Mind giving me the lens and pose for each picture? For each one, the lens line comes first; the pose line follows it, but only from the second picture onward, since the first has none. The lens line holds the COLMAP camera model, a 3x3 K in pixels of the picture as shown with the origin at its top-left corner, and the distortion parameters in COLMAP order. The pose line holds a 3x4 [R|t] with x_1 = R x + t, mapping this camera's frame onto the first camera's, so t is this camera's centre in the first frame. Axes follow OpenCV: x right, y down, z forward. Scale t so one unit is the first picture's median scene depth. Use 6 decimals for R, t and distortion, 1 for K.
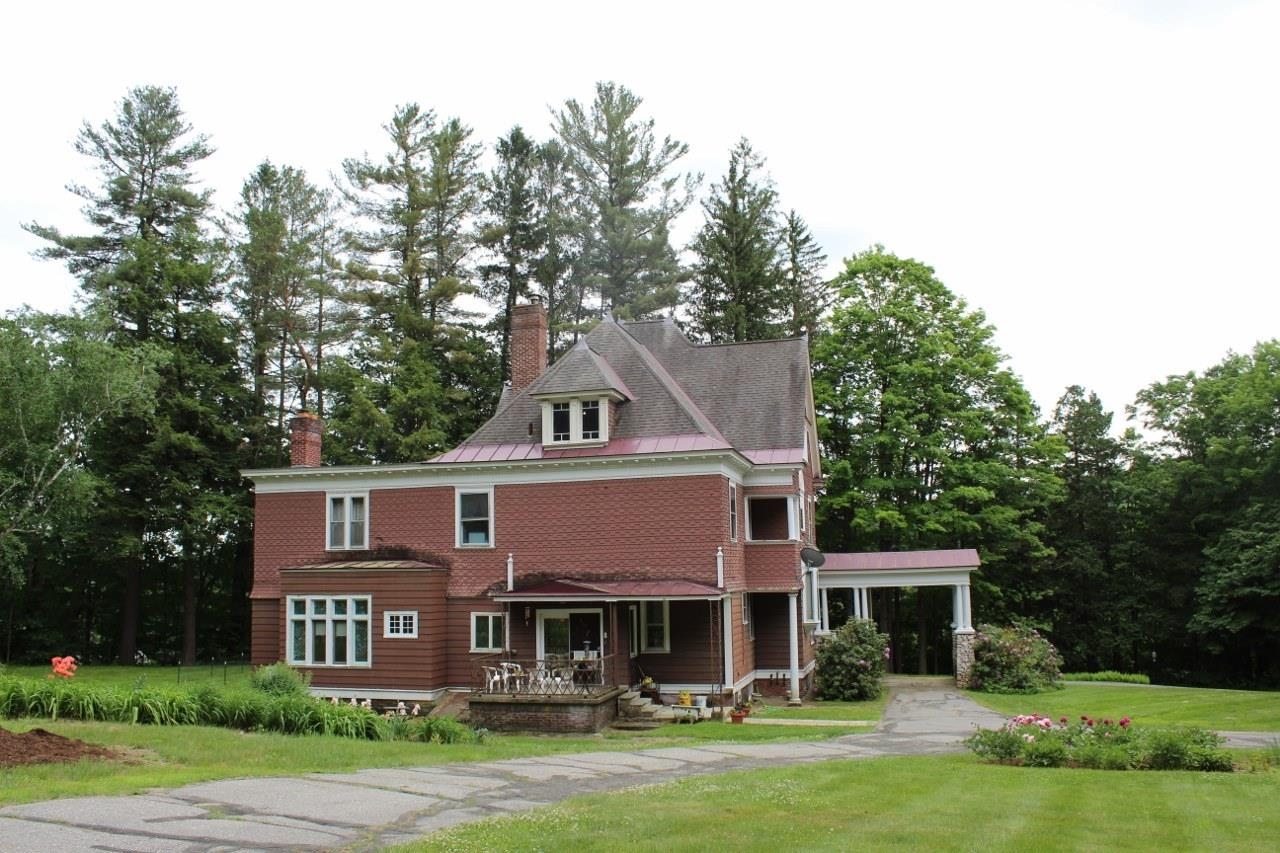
lens RADIAL K [[1069.7, 0, 640.8], [0, 1069.7, 459.6], [0, 0, 1]] dist [-0.165302, 0.132274]
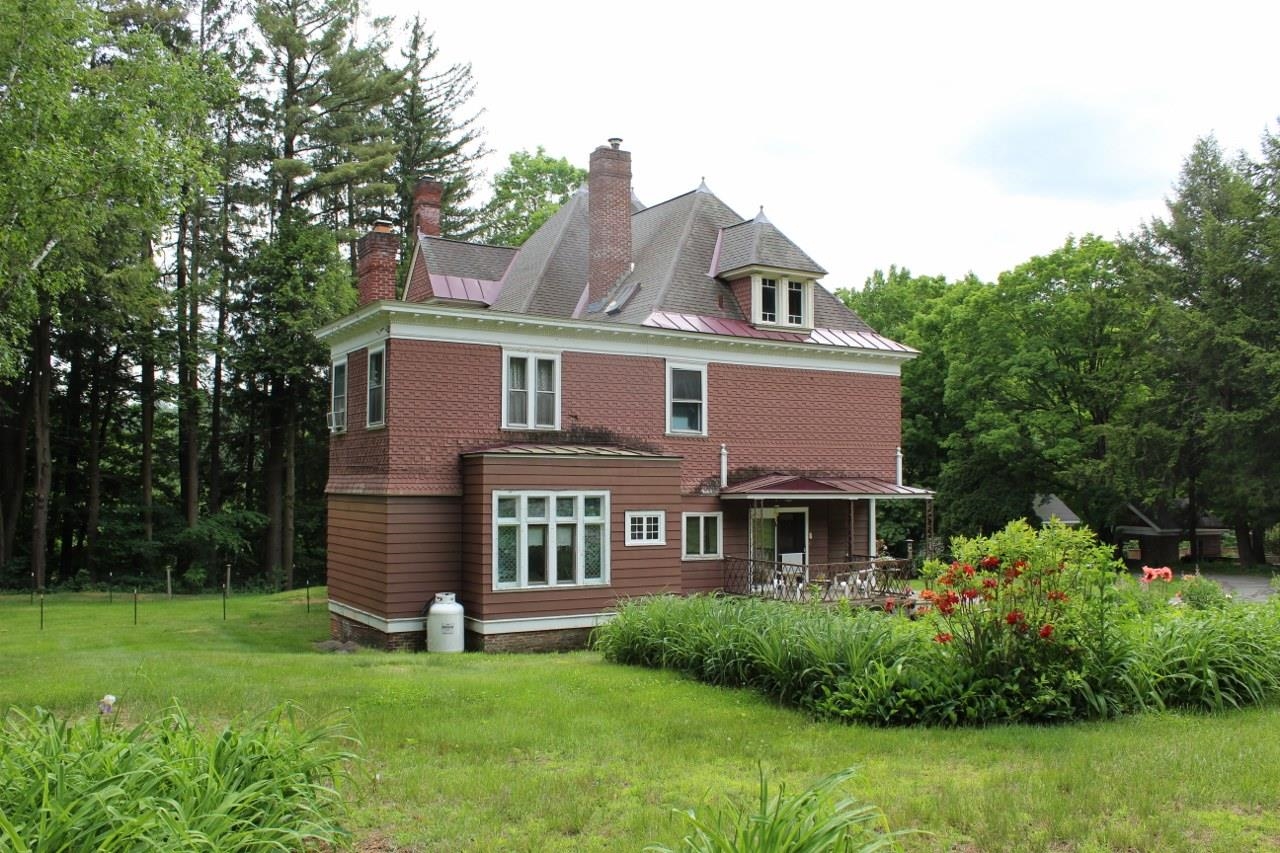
lens RADIAL K [[1069.7, 0, 640.8], [0, 1069.7, 459.6], [0, 0, 1]] dist [-0.165302, 0.132274]
pose [[0.705994, 0.036685, 0.707267, -0.775540], [-0.091950, 0.994953, 0.040178, 0.072054], [-0.702224, -0.093398, 0.705803, 0.436583]]
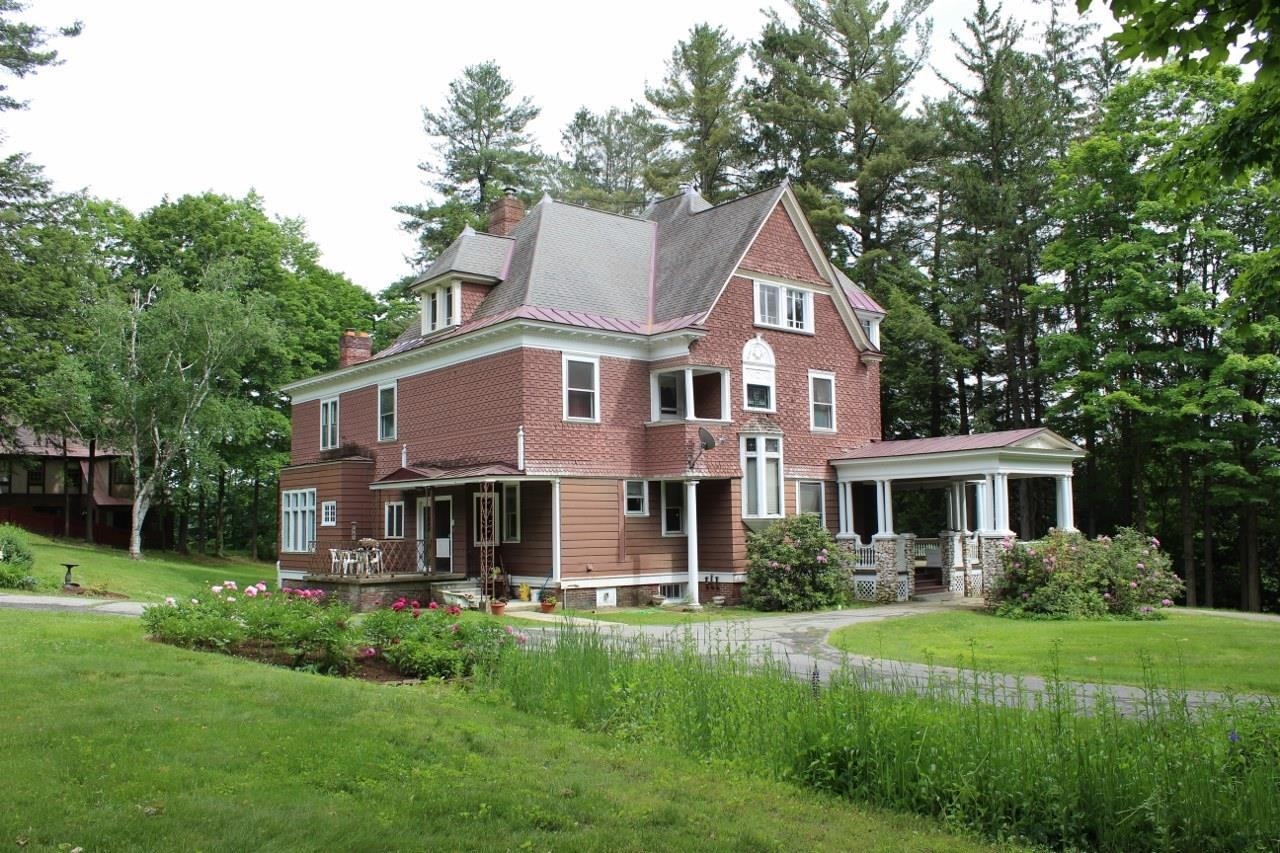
lens RADIAL K [[1069.7, 0, 640.8], [0, 1069.7, 459.6], [0, 0, 1]] dist [-0.165302, 0.132274]
pose [[0.813436, -0.032451, -0.580748, 0.653426], [0.064495, 0.997318, 0.034608, 0.081723], [0.578067, -0.065607, 0.813347, 0.297998]]
